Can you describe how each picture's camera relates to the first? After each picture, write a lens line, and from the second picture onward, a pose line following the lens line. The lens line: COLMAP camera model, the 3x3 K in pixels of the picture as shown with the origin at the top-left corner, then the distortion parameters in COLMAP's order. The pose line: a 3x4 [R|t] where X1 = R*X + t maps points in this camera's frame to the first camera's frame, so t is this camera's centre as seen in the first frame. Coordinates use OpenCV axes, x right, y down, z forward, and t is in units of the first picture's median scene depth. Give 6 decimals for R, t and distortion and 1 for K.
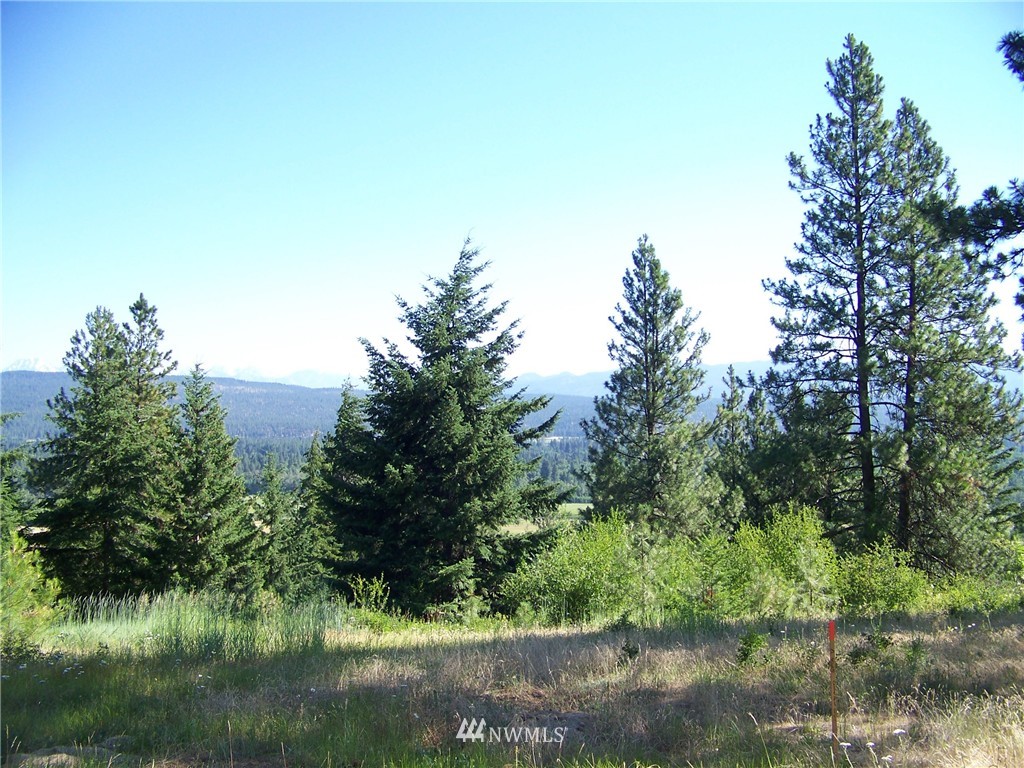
lens RADIAL K [[1075.3, 0, 528.6], [0, 1075.3, 398.4], [0, 0, 1]] dist [-0.269910, 0.385526]
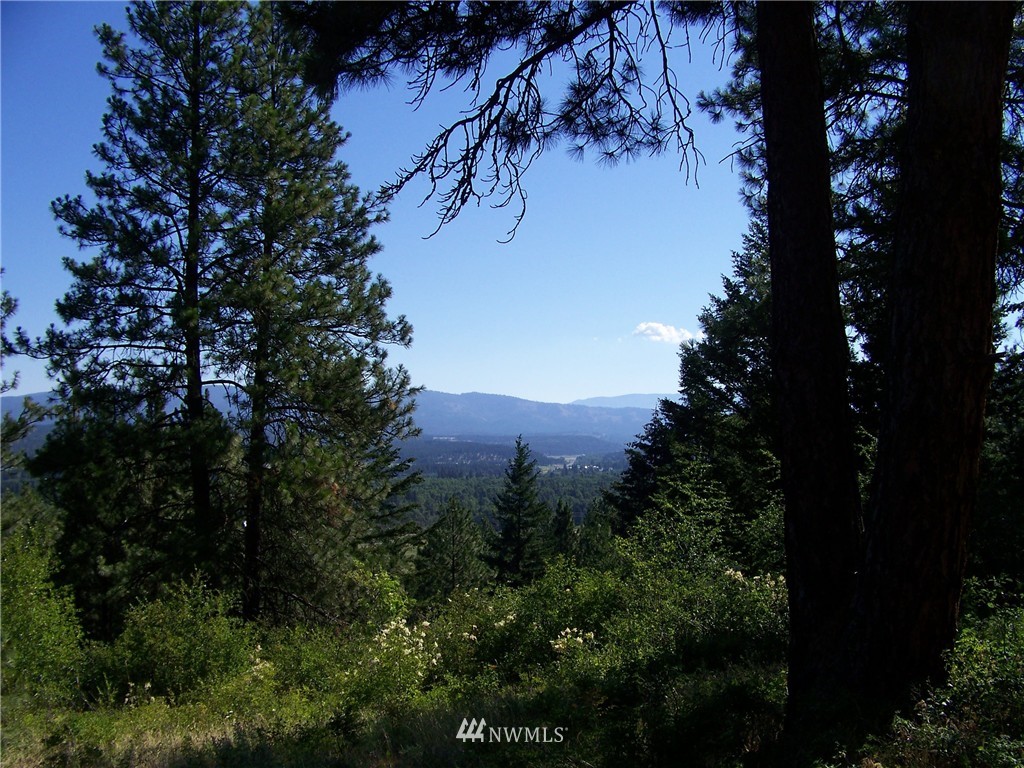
lens RADIAL K [[1061.3, 0, 524.3], [0, 1061.3, 420.4], [0, 0, 1]] dist [-0.273458, 0.345508]
pose [[0.867223, 0.009016, 0.497839, 0.120026], [-0.004908, 0.999942, -0.009559, 0.026482], [-0.497896, 0.005847, 0.867217, 0.205509]]
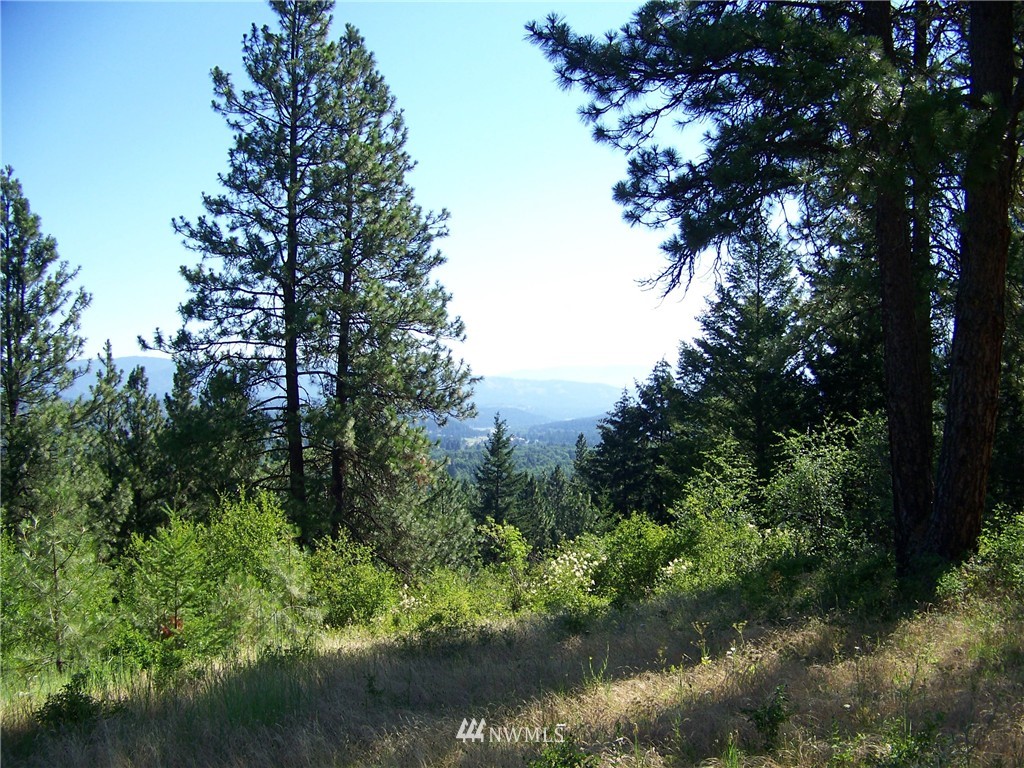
lens RADIAL K [[1075.3, 0, 528.6], [0, 1075.3, 398.4], [0, 0, 1]] dist [-0.269910, 0.385526]
pose [[0.823241, 0.007560, 0.567642, -0.005050], [-0.006766, 0.999971, -0.003505, 0.019727], [-0.567652, -0.000955, 0.823268, 0.141741]]
